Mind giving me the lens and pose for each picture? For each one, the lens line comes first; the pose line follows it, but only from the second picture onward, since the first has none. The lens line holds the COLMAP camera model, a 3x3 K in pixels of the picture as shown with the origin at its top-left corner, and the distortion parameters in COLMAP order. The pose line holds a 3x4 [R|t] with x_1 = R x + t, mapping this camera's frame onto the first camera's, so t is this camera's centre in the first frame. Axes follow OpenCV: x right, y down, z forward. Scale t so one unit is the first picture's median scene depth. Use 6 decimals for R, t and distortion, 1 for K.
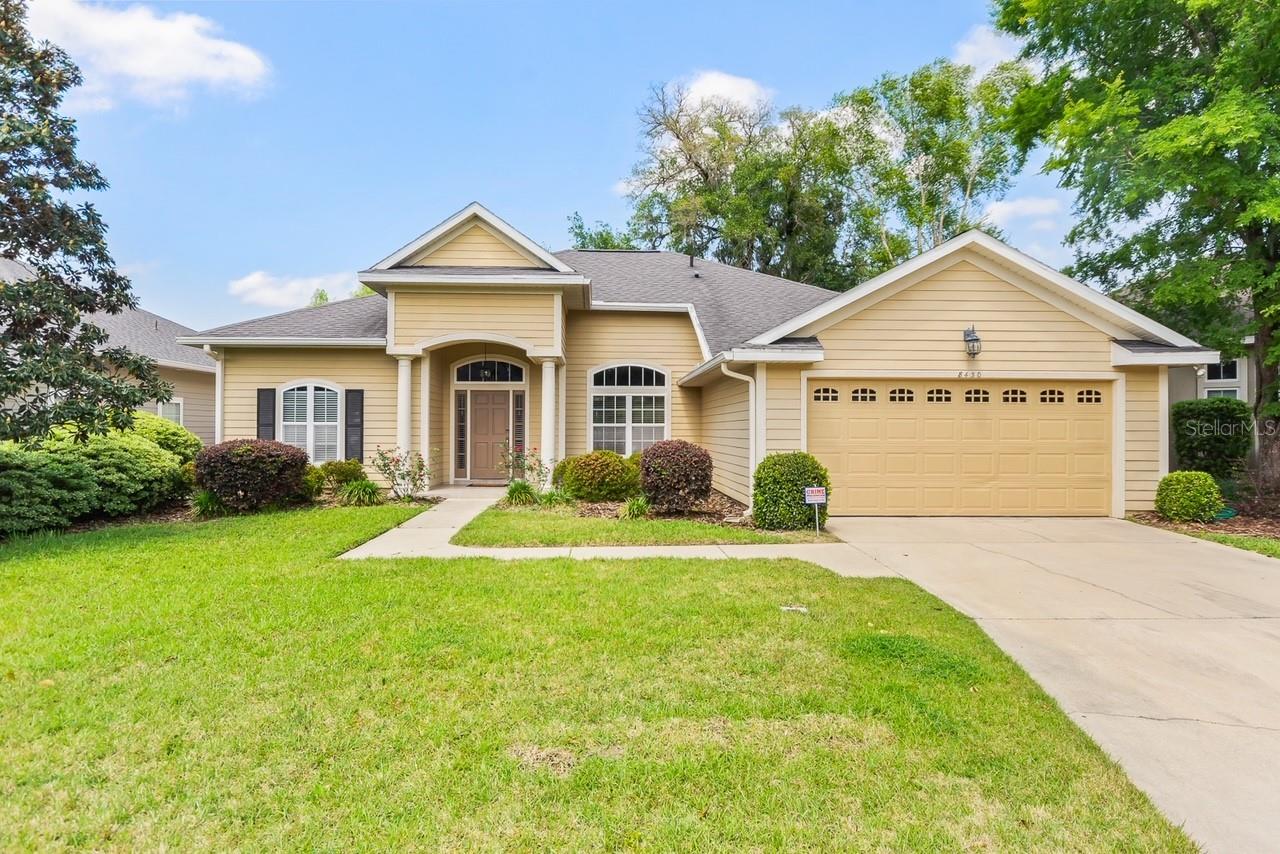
lens RADIAL K [[776.2, 0, 640.0], [0, 776.2, 427.0], [0, 0, 1]] dist [-0.006394, -0.000778]
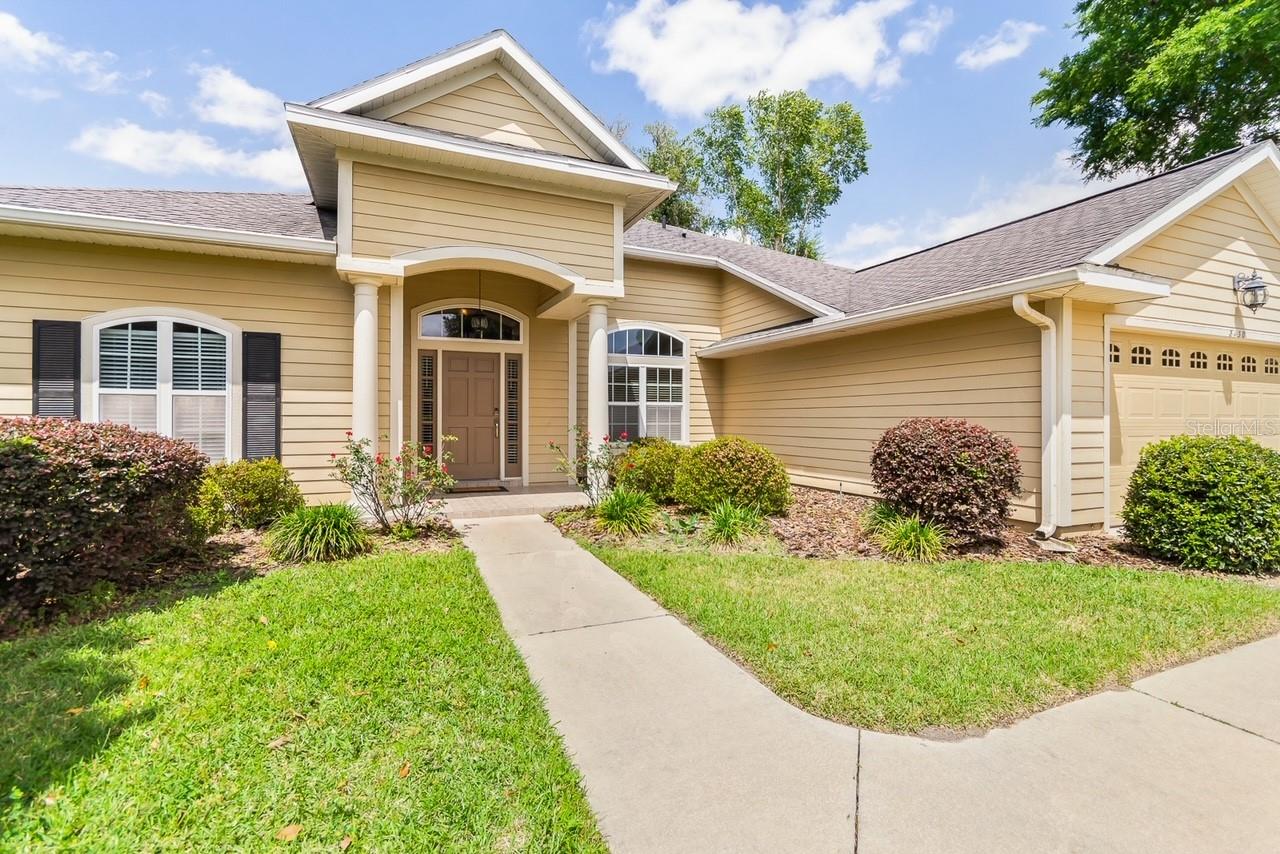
lens RADIAL K [[566.5, 0, 620.5], [0, 566.5, 420.0], [0, 0, 1]] dist [0.002678, 0.000153]
pose [[0.932370, -0.001696, 0.361502, -0.273143], [-0.000152, 0.999987, 0.005084, 0.011968], [-0.361506, -0.004796, 0.932358, 0.522157]]
